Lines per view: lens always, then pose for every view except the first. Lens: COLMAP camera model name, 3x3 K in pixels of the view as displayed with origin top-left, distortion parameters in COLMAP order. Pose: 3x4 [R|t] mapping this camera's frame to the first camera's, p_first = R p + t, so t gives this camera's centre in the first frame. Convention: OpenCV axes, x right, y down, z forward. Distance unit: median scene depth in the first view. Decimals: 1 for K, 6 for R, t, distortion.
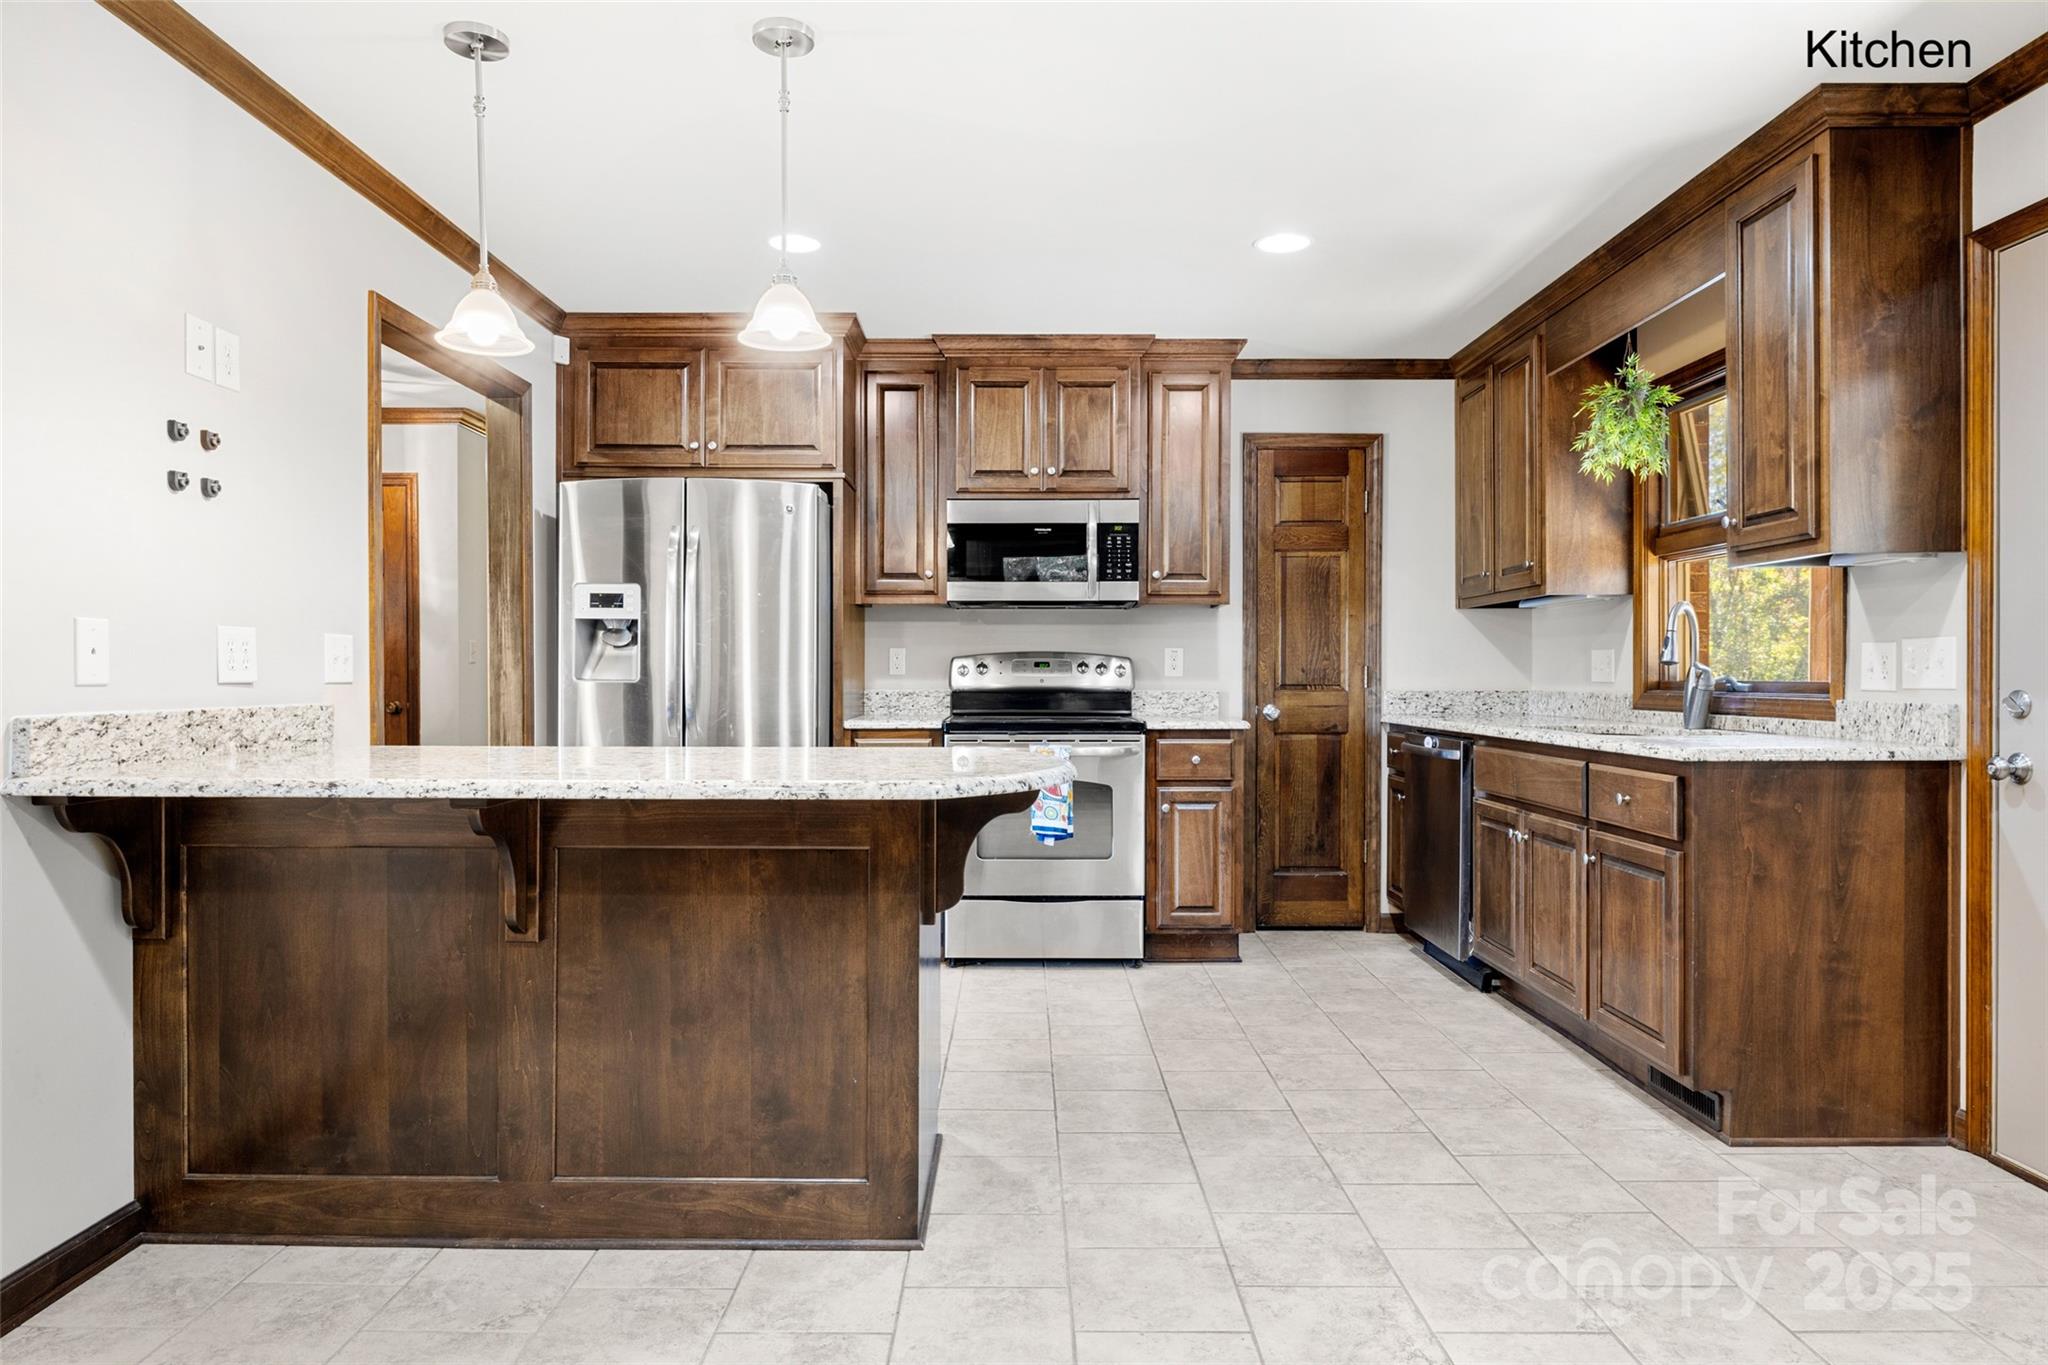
lens RADIAL K [[1226.0, 0, 1015.8], [0, 1226.0, 687.7], [0, 0, 1]] dist [-0.004008, 0.000613]
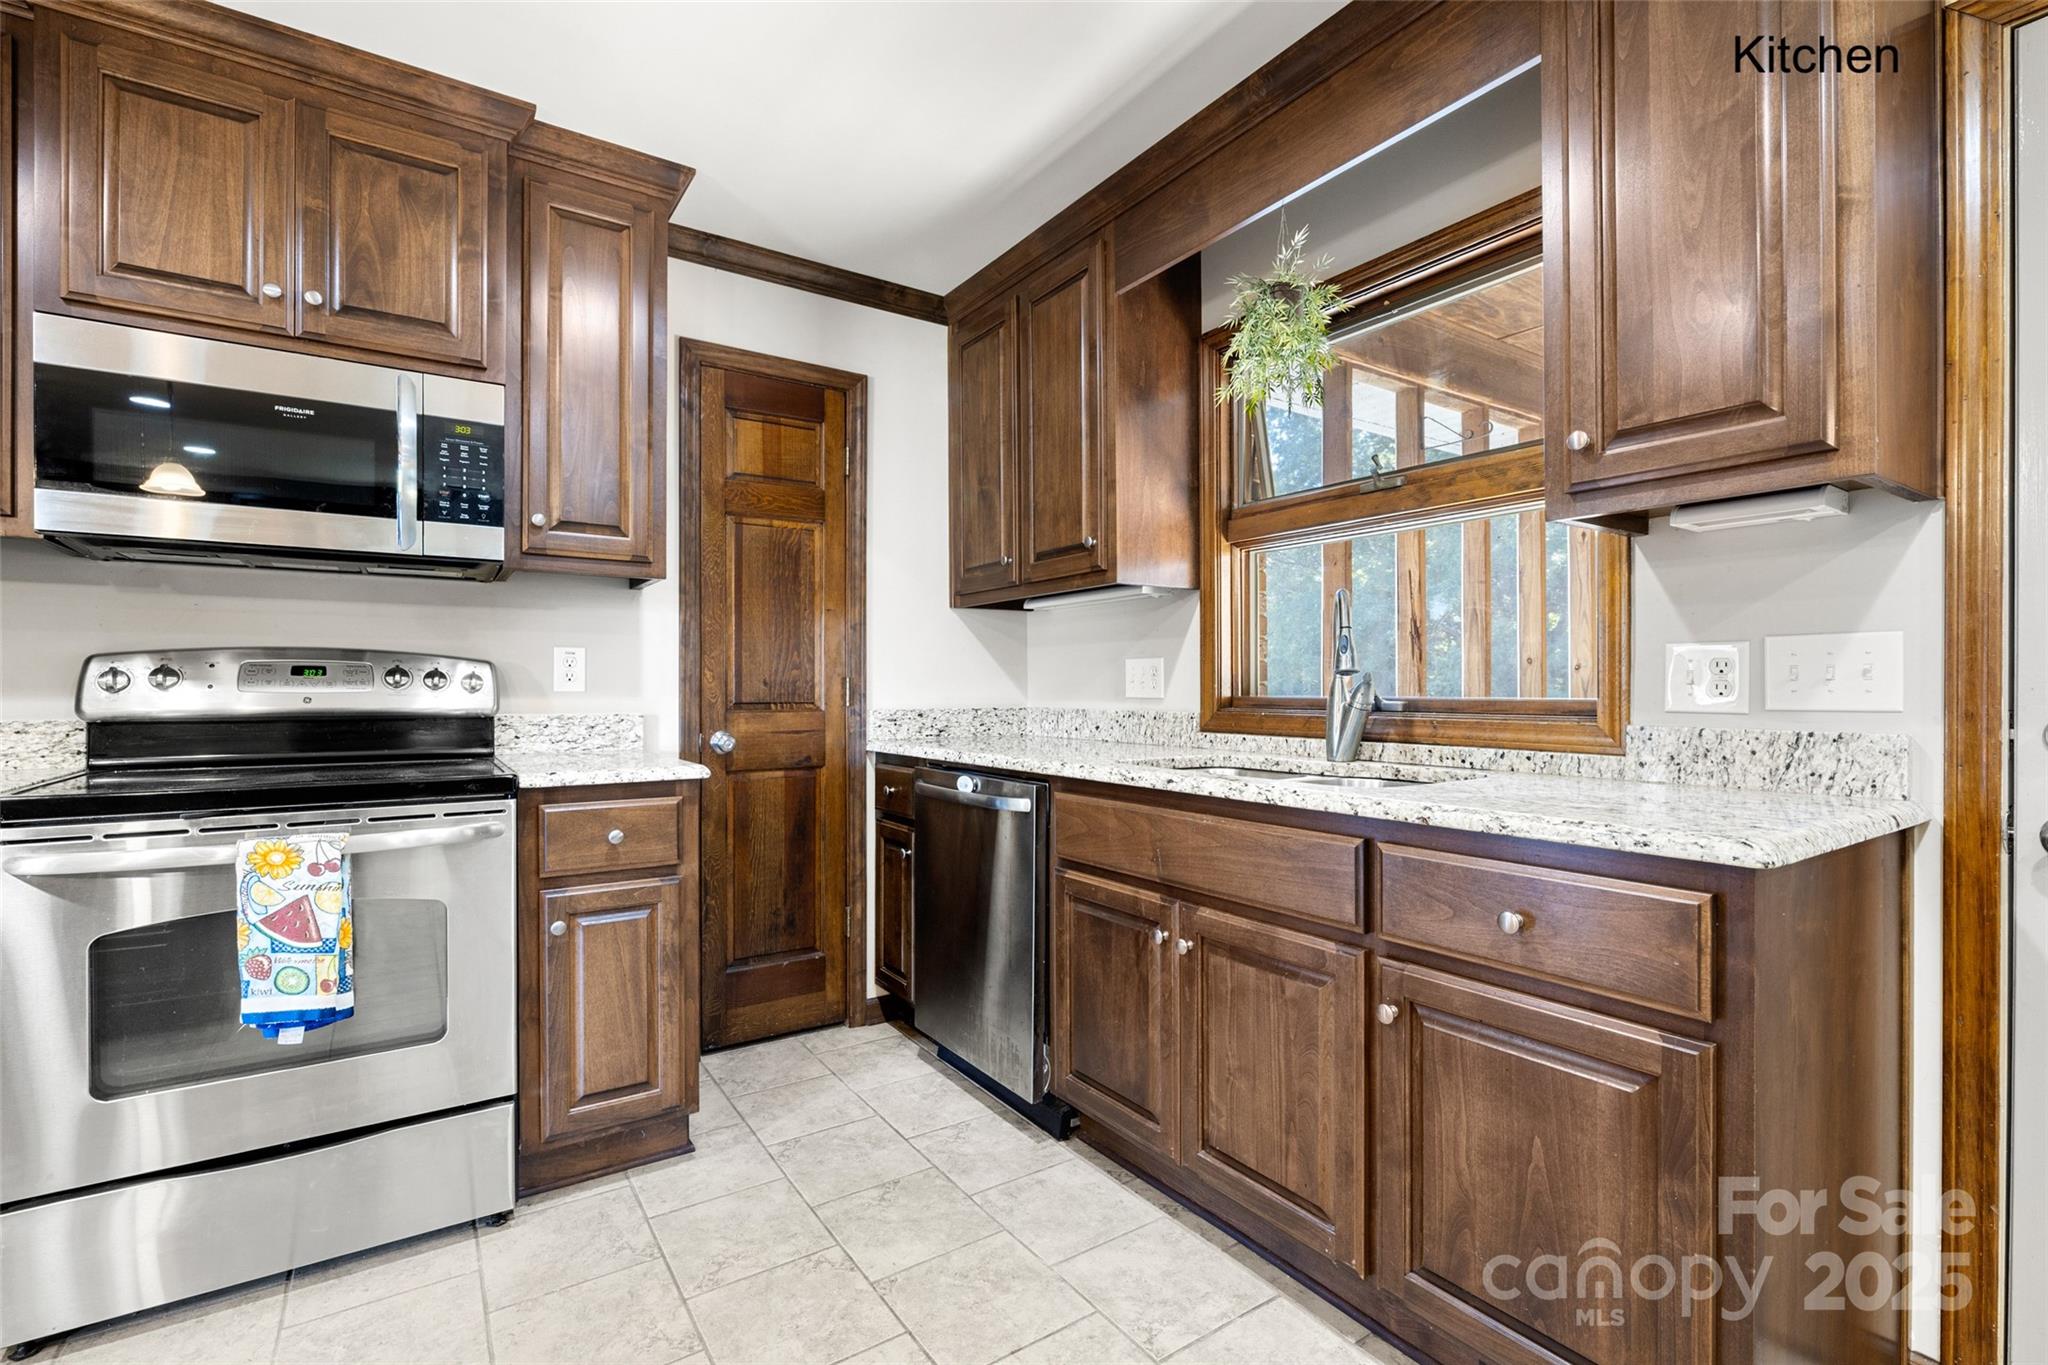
lens RADIAL K [[914.0, 0, 1013.3], [0, 914.0, 692.4], [0, 0, 1]] dist [-0.007017, 0.000240]
pose [[0.829552, -0.002158, 0.558425, 0.064337], [0.005654, 0.999974, -0.004536, -0.006160], [-0.558400, 0.006920, 0.829543, 0.554895]]
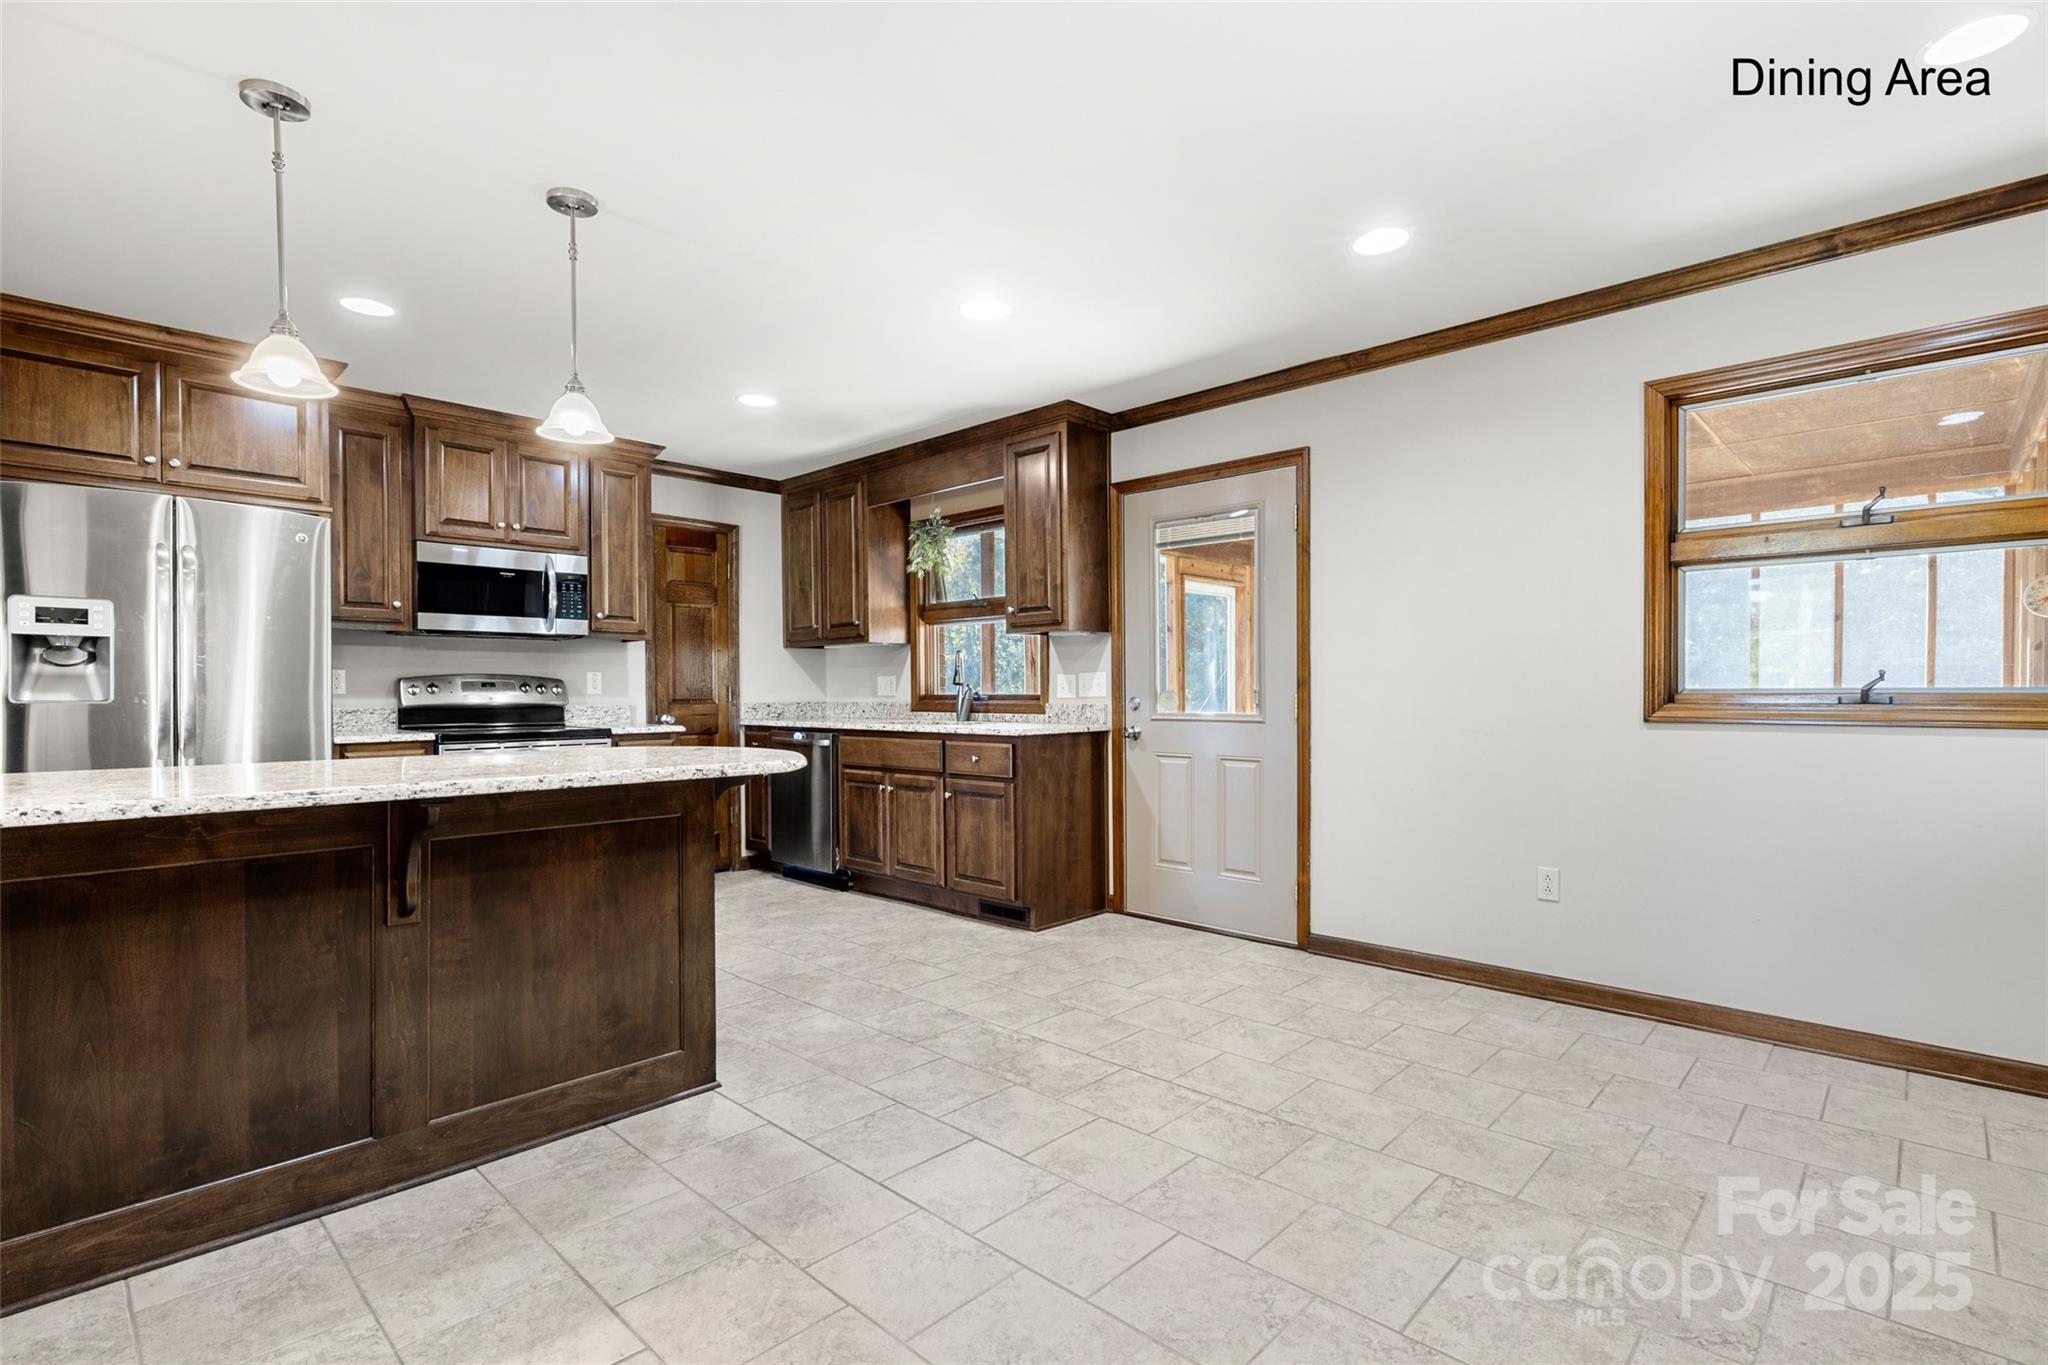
lens RADIAL K [[963.2, 0, 1020.9], [0, 963.2, 705.9], [0, 0, 1]] dist [-0.004481, 0.000541]
pose [[0.688199, -0.015005, 0.725367, -0.348385], [0.012820, 0.999882, 0.008521, 0.000277], [-0.725408, 0.003435, 0.688310, -0.026066]]
